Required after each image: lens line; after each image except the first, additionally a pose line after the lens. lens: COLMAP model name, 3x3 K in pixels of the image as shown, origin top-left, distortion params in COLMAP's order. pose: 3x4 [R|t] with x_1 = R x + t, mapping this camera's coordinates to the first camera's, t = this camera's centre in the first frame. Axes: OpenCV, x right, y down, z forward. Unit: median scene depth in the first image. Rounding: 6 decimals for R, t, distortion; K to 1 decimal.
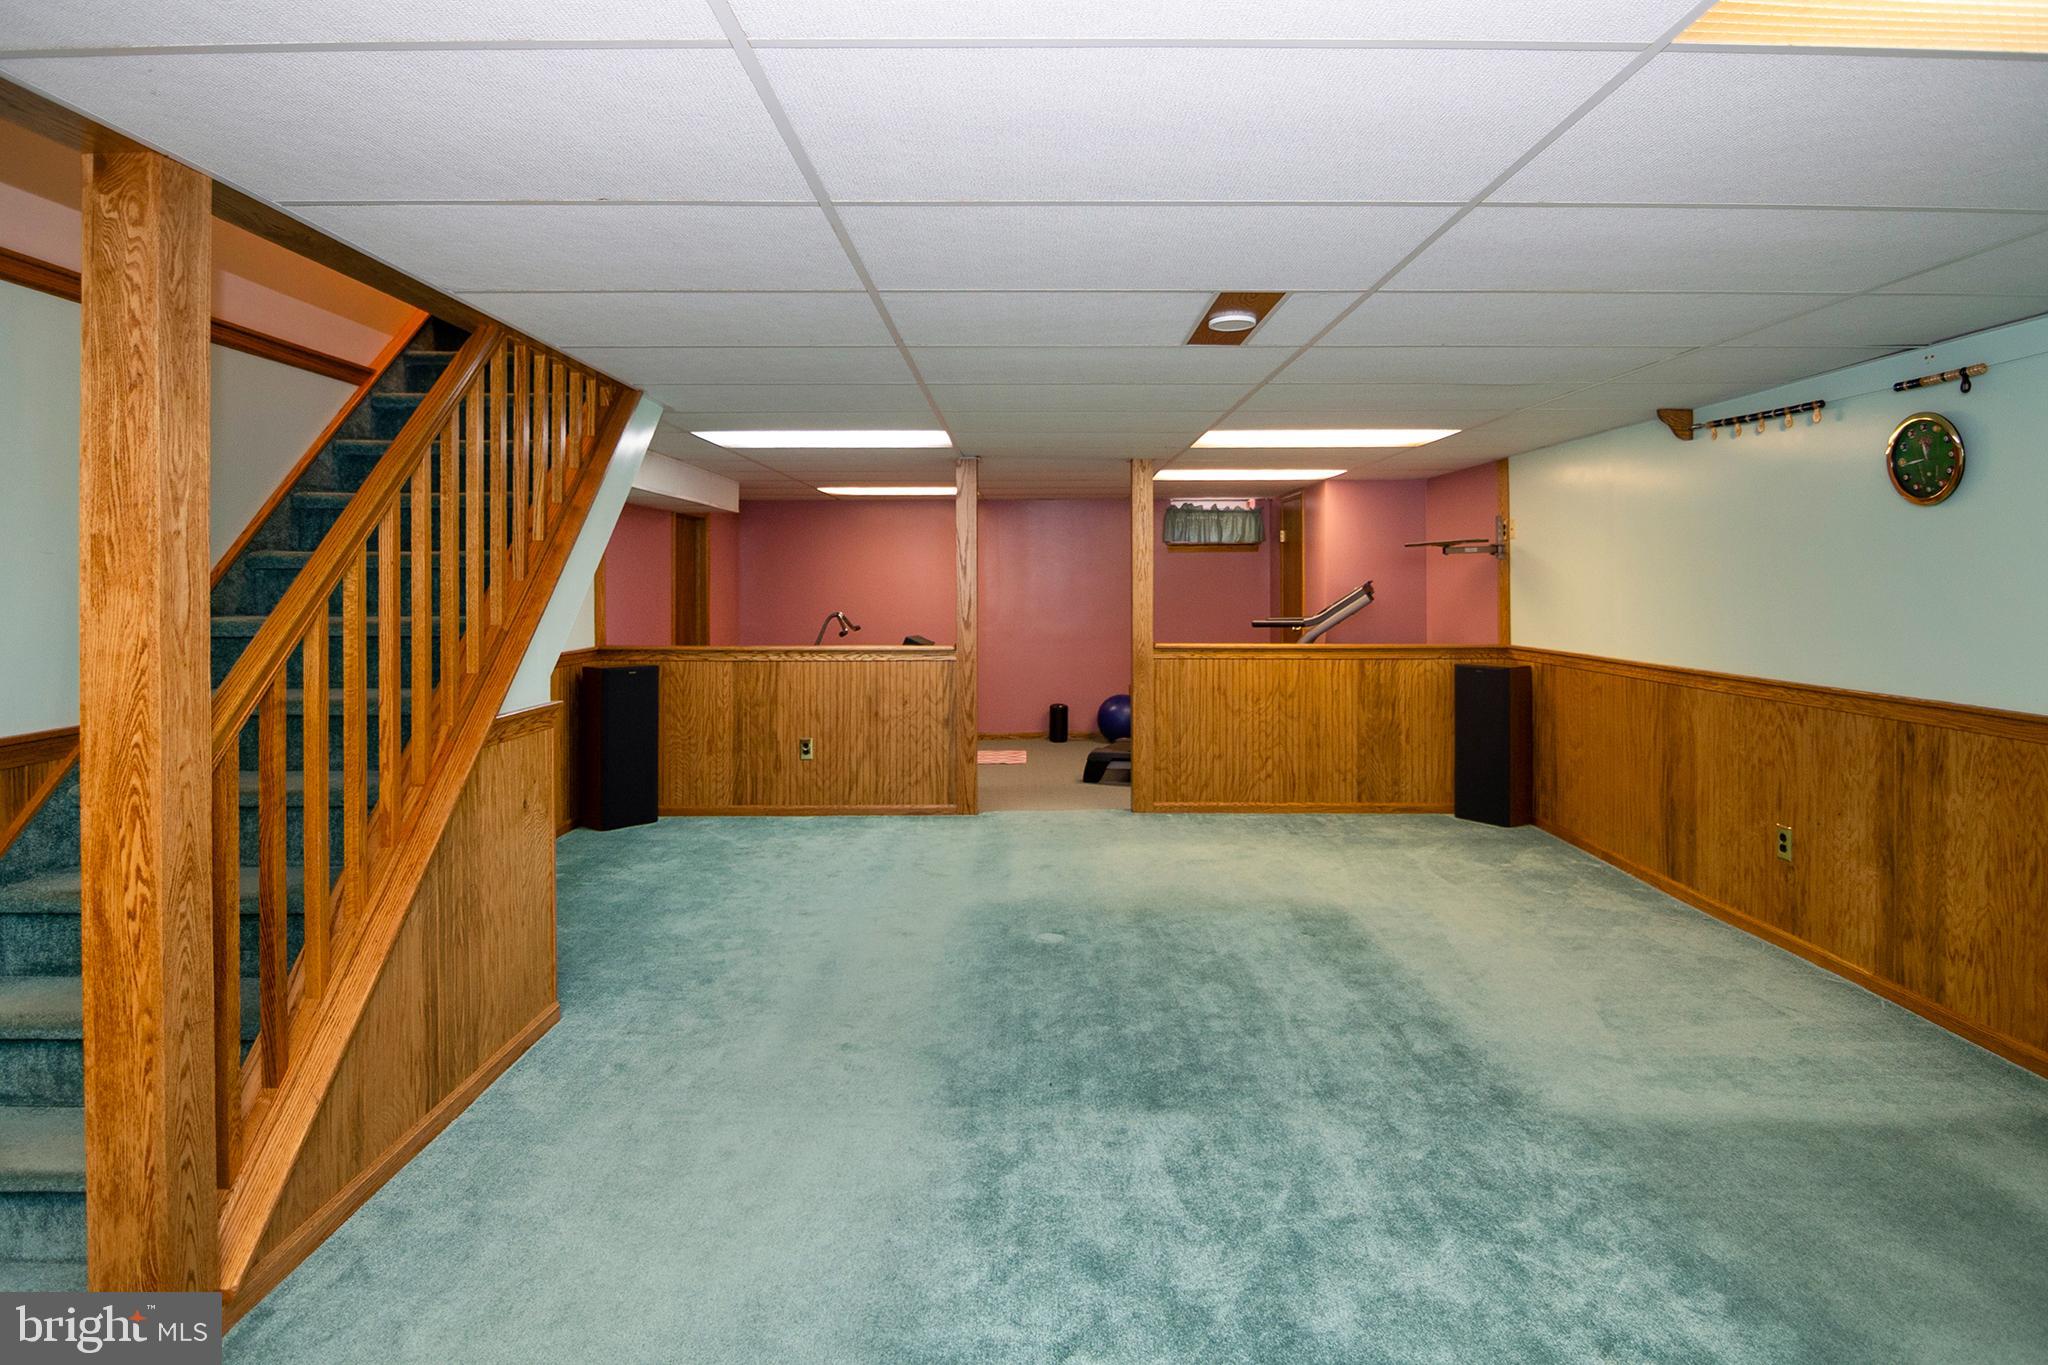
lens RADIAL K [[1081.1, 0, 1042.3], [0, 1081.1, 582.2], [0, 0, 1]] dist [-0.001015, -0.007688]
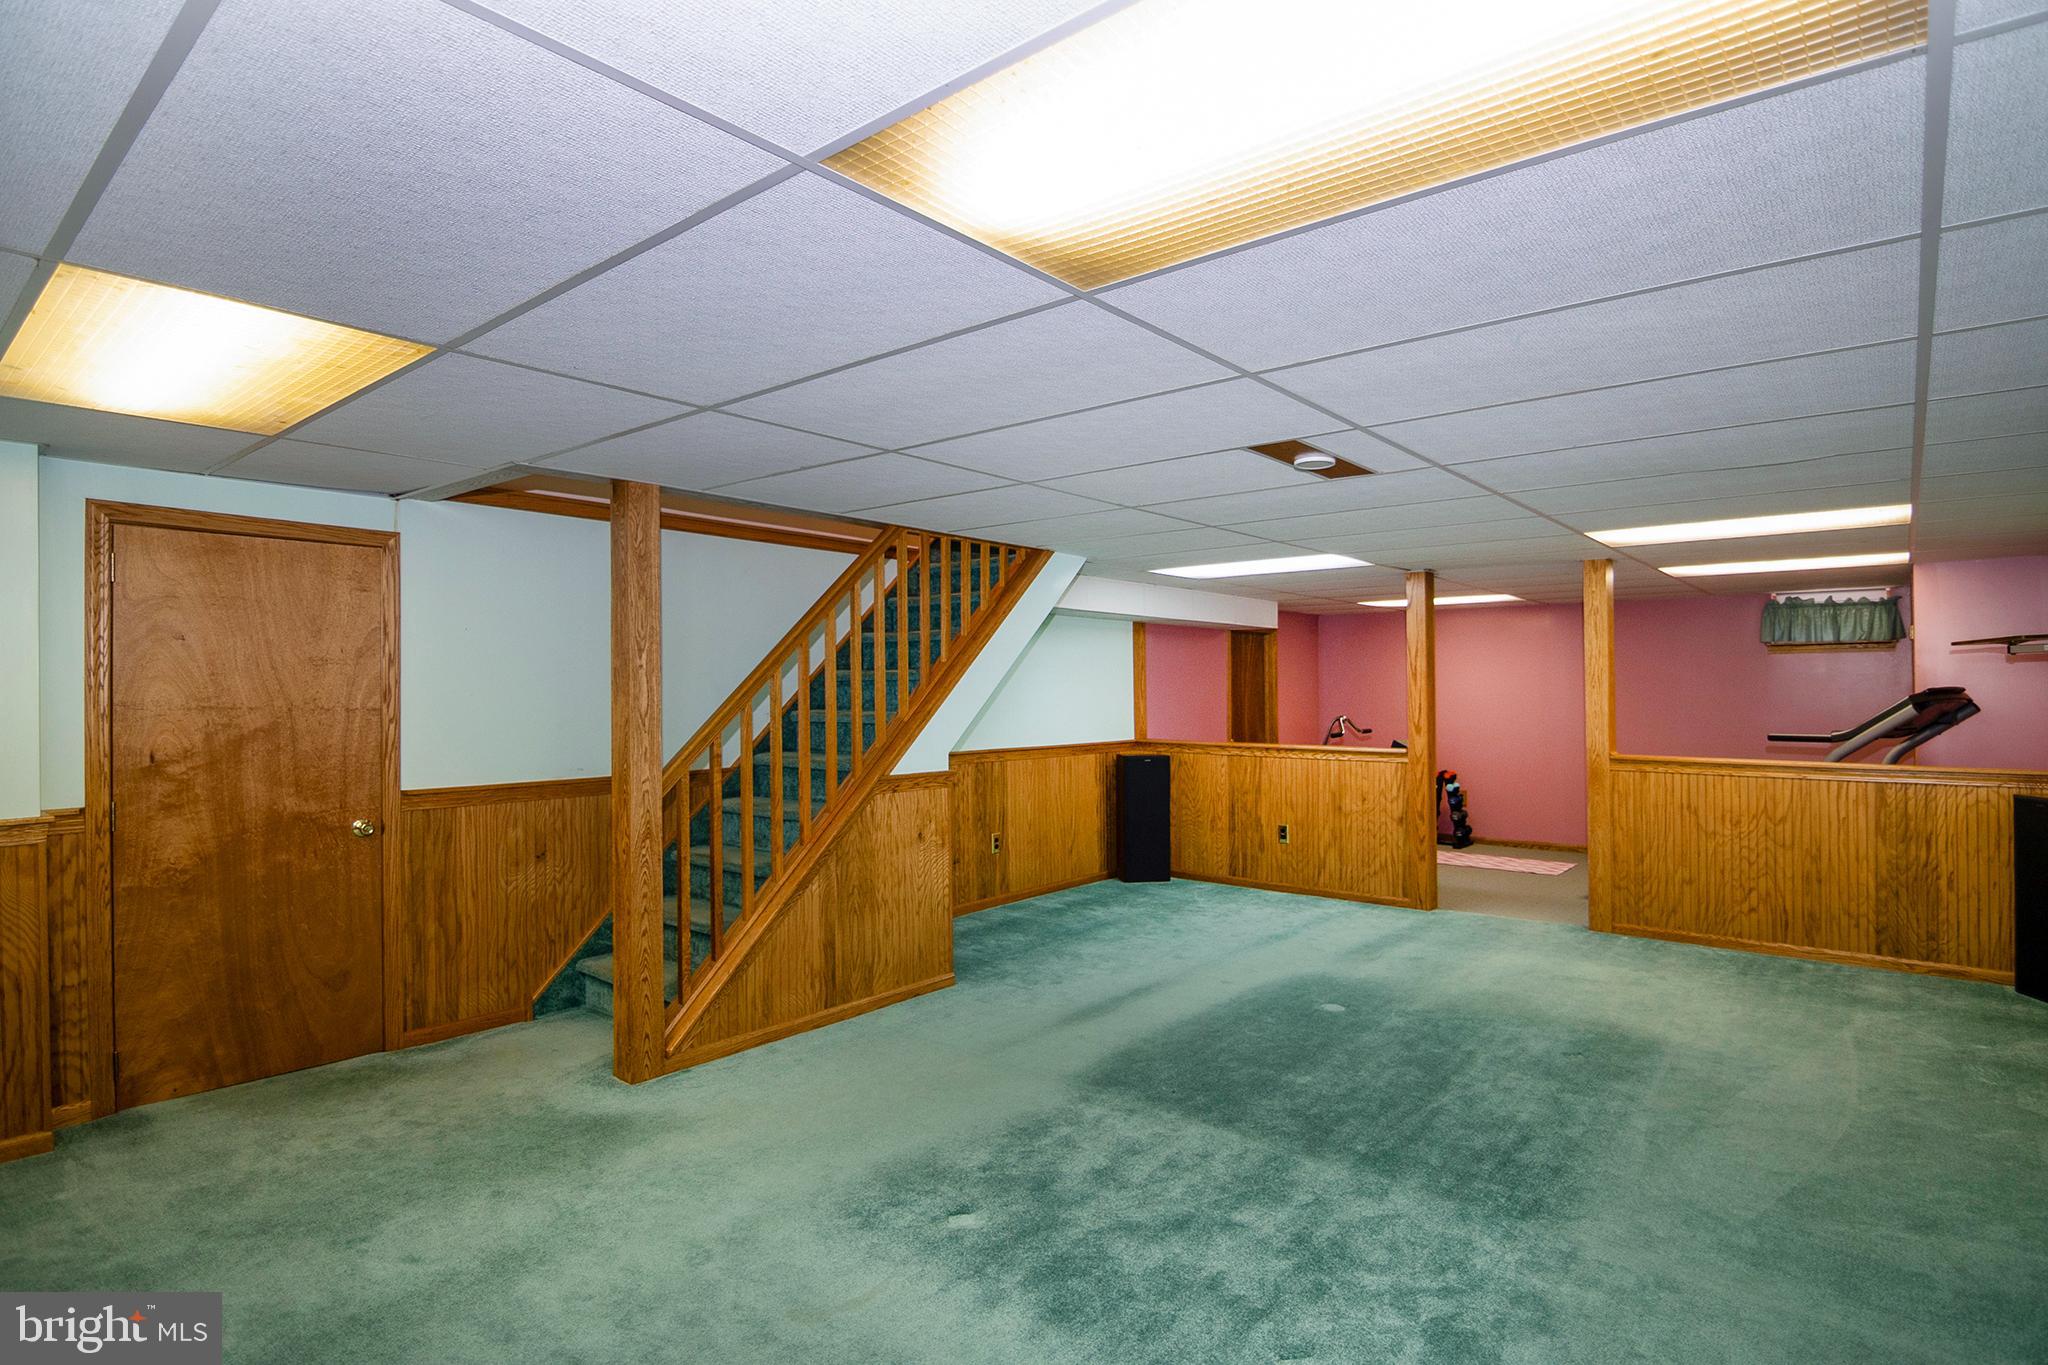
lens RADIAL K [[1006.0, 0, 1022.9], [0, 1006.0, 680.6], [0, 0, 1]] dist [-0.009274, -0.002201]
pose [[0.777735, -0.004607, -0.628576, 0.254980], [0.000097, 0.999974, -0.007209, -0.001326], [0.628592, 0.005545, 0.777715, -0.006801]]
